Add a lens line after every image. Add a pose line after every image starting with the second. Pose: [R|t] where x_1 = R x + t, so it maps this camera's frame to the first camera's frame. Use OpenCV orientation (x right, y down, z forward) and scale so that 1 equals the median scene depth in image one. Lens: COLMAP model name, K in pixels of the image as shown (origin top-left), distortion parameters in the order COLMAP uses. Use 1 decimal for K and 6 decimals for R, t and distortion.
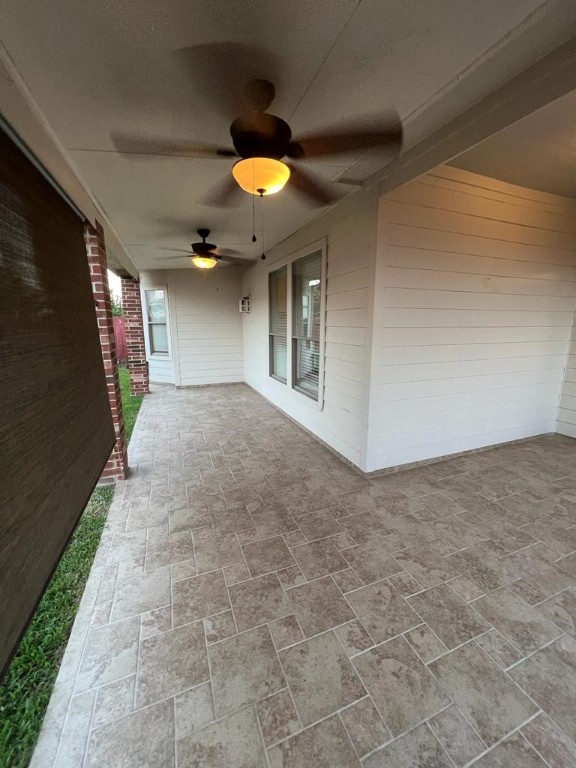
lens RADIAL K [[307.1, 0, 293.2], [0, 307.1, 382.0], [0, 0, 1]] dist [-0.004446, 0.000838]
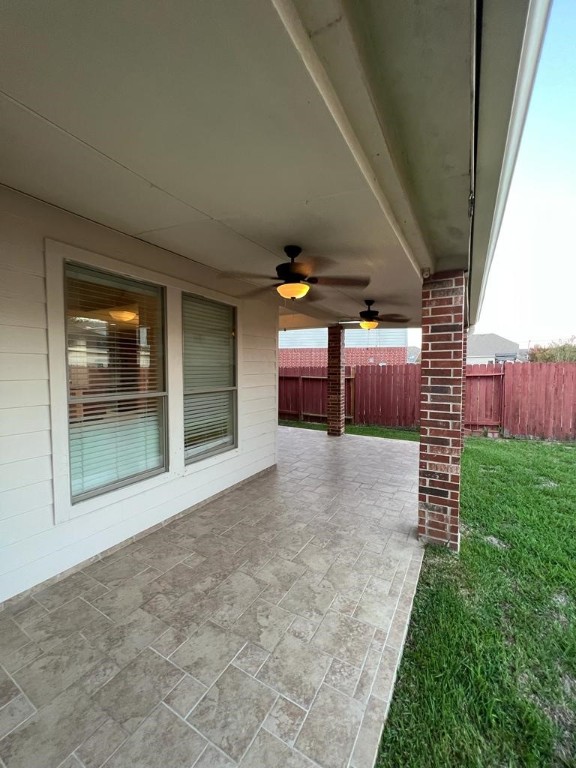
lens RADIAL K [[307.1, 0, 287.2], [0, 307.1, 384.2], [0, 0, 1]] dist [-0.004446, 0.000838]
pose [[-0.612094, -0.048411, 0.789302, -0.891965], [0.150317, 0.972803, 0.176235, -0.323616], [-0.776367, 0.226517, -0.588170, 1.552872]]
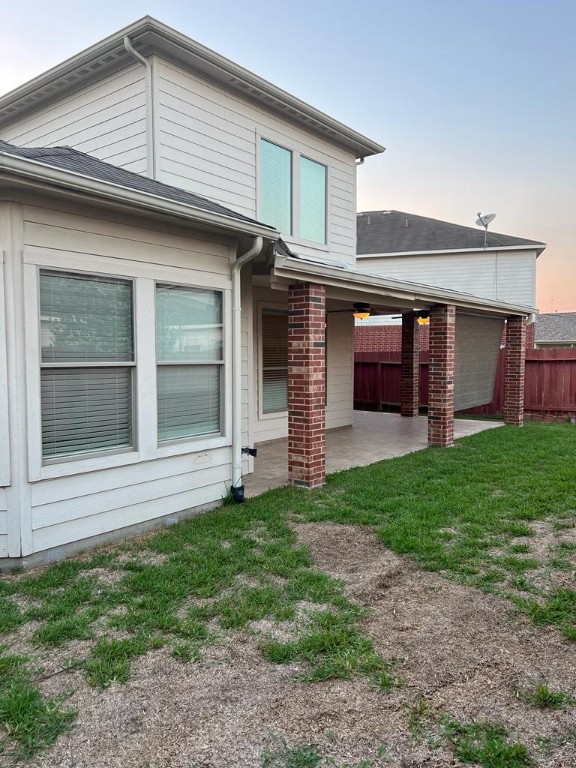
lens RADIAL K [[573.8, 0, 286.0], [0, 573.8, 384.7], [0, 0, 1]] dist [0.042412, -0.004802]
pose [[-0.488447, -0.056114, 0.870788, -2.747454], [0.170211, 0.972634, 0.158152, -0.614239], [-0.855832, 0.225466, -0.465529, 2.865378]]
